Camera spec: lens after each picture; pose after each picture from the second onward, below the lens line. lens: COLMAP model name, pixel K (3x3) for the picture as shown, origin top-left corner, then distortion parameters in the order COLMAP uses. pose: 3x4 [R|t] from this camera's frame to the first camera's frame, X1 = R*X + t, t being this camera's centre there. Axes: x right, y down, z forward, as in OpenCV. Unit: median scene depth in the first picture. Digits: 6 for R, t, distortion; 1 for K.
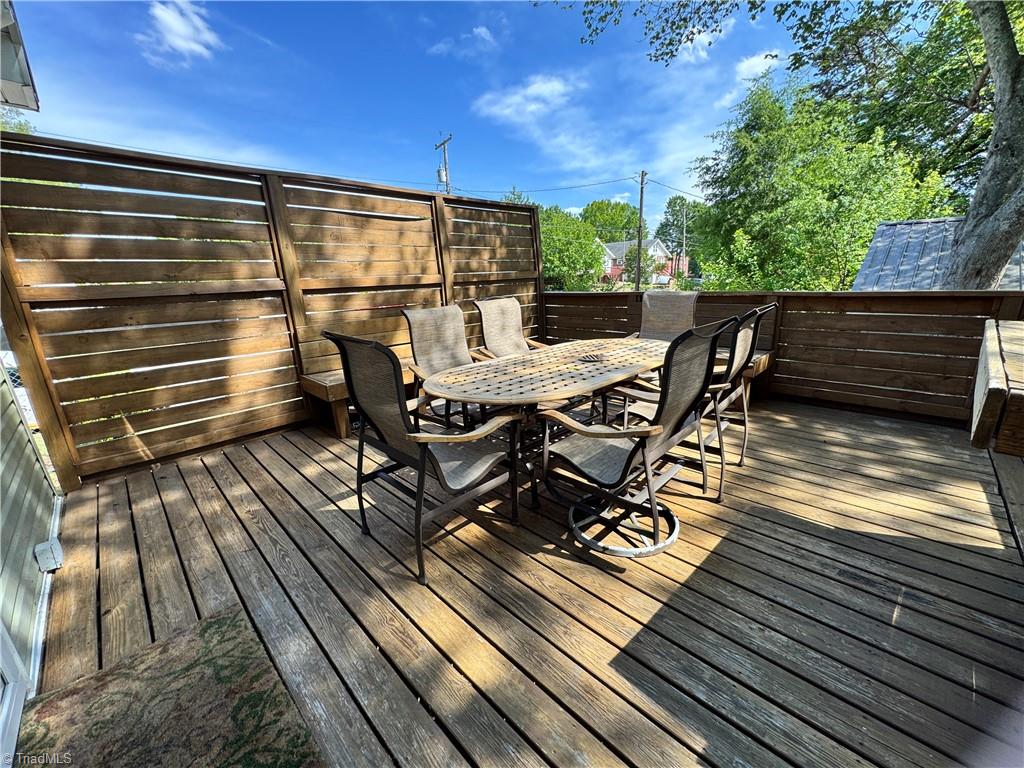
lens RADIAL K [[407.2, 0, 512.4], [0, 407.2, 380.7], [0, 0, 1]] dist [-0.000146, -0.000121]
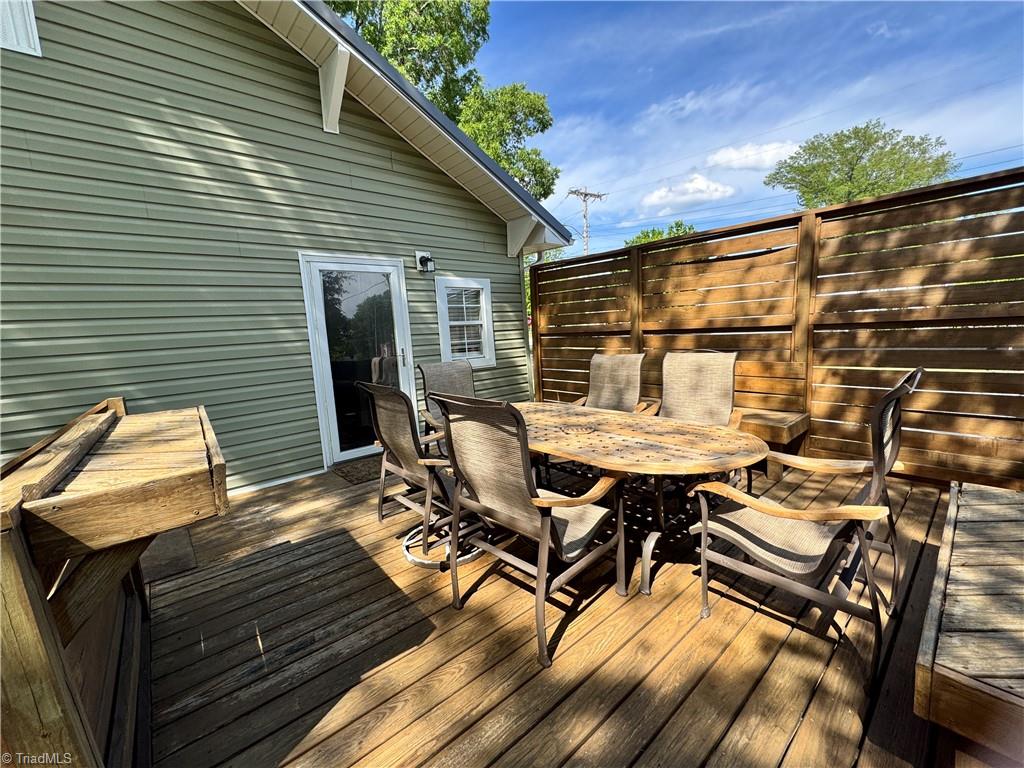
lens RADIAL K [[407.2, 0, 512.4], [0, 407.2, 380.7], [0, 0, 1]] dist [-0.000146, -0.000121]
pose [[-0.023563, 0.166639, -0.985736, 0.709201], [-0.191812, 0.966938, 0.168046, -0.187895], [0.981149, 0.193035, 0.009179, 0.557189]]
